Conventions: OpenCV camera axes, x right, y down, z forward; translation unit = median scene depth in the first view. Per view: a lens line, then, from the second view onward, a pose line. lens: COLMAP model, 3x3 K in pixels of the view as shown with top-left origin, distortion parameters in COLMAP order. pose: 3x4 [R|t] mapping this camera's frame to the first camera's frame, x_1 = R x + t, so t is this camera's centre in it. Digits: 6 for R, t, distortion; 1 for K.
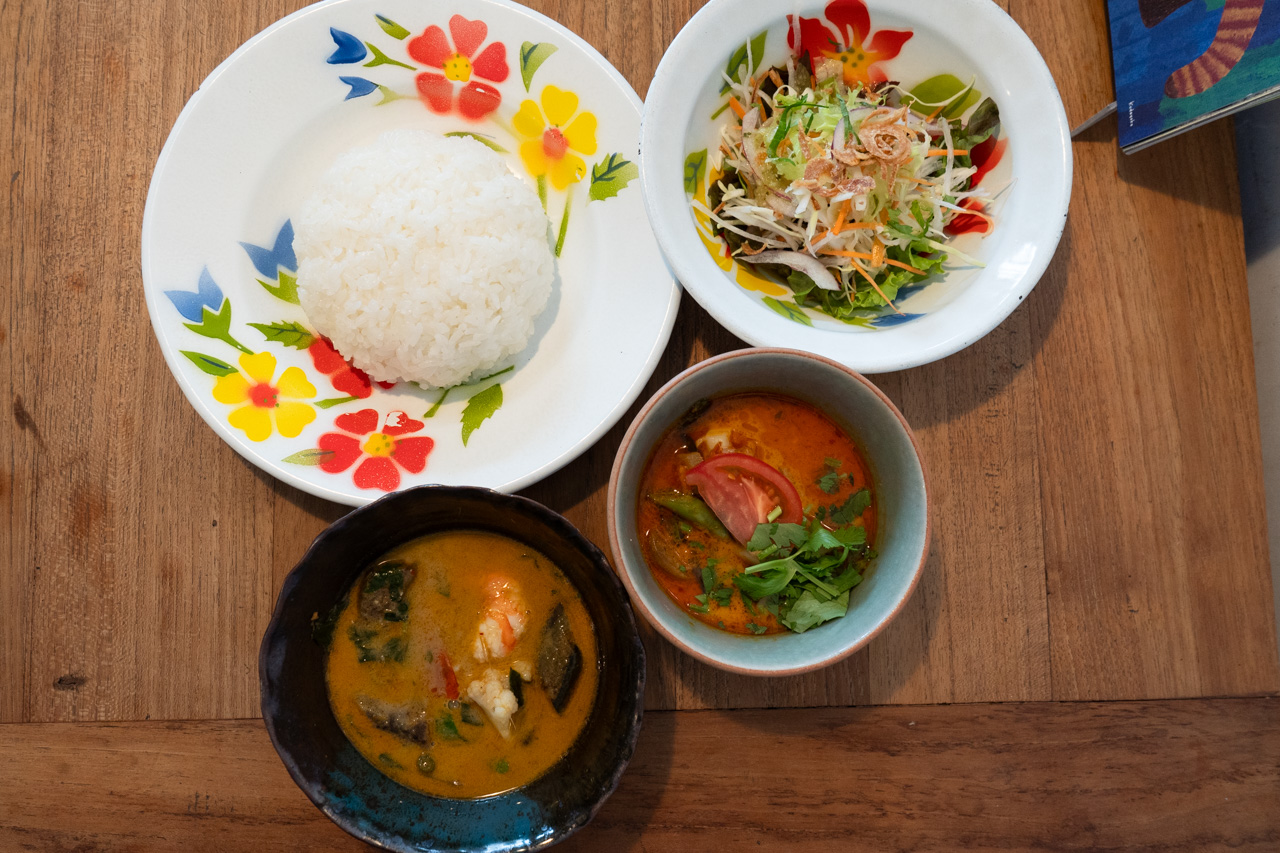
lens RADIAL K [[1094.3, 0, 640.0], [0, 1094.3, 426.5], [0, 0, 1]] dist [-0.000126, -0.004816]
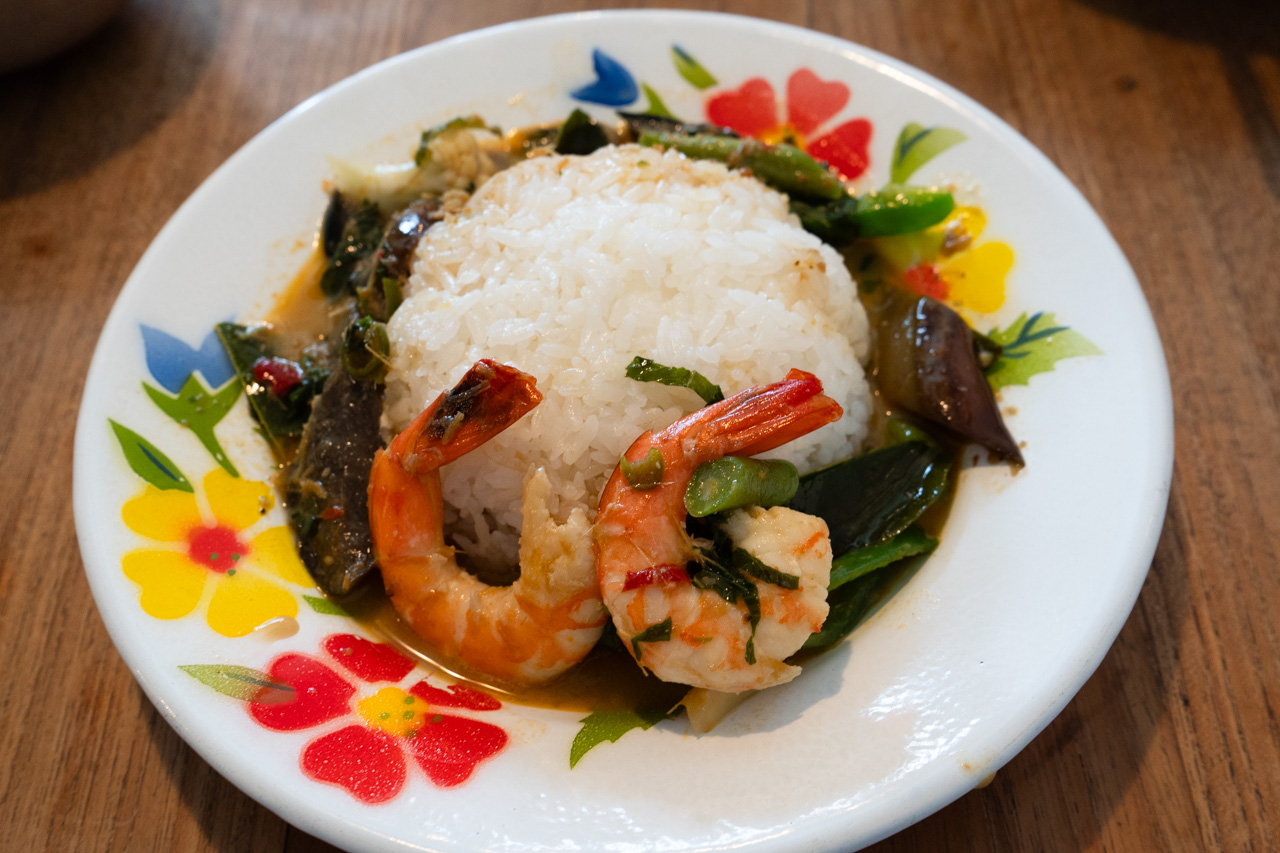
lens RADIAL K [[1298.4, 0, 640.0], [0, 1298.4, 426.5], [0, 0, 1]] dist [-0.001048, 0.000160]
pose [[0.945578, 0.226898, -0.233235, -0.046317], [-0.309912, 0.846450, -0.432986, 0.114739], [0.099178, 0.481704, 0.870703, 0.491356]]
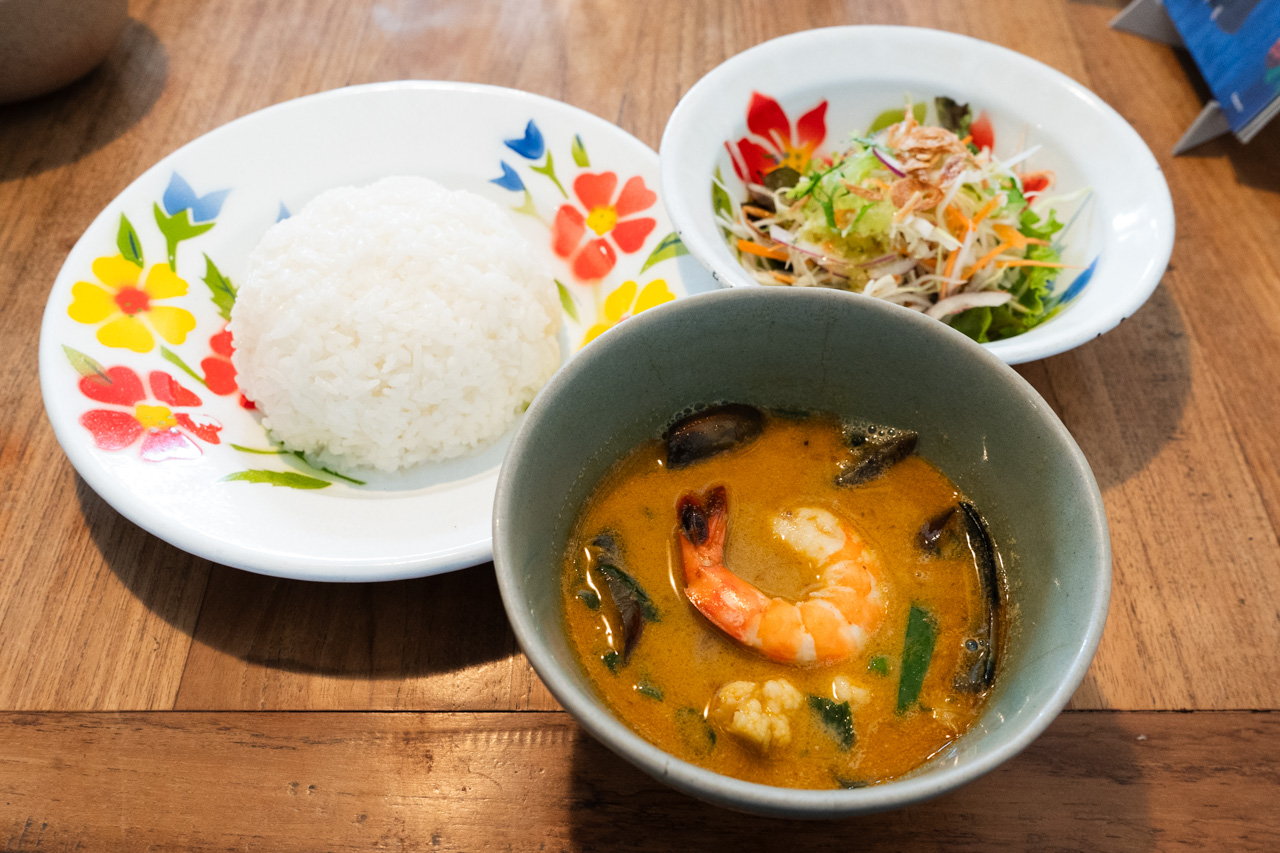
lens RADIAL K [[1094.3, 0, 640.0], [0, 1094.3, 426.5], [0, 0, 1]] dist [-0.000126, -0.004816]
pose [[0.713795, 0.557931, -0.423331, 0.313572], [-0.697326, 0.622335, -0.355578, 0.055002], [0.065066, 0.549009, 0.833280, 0.398676]]
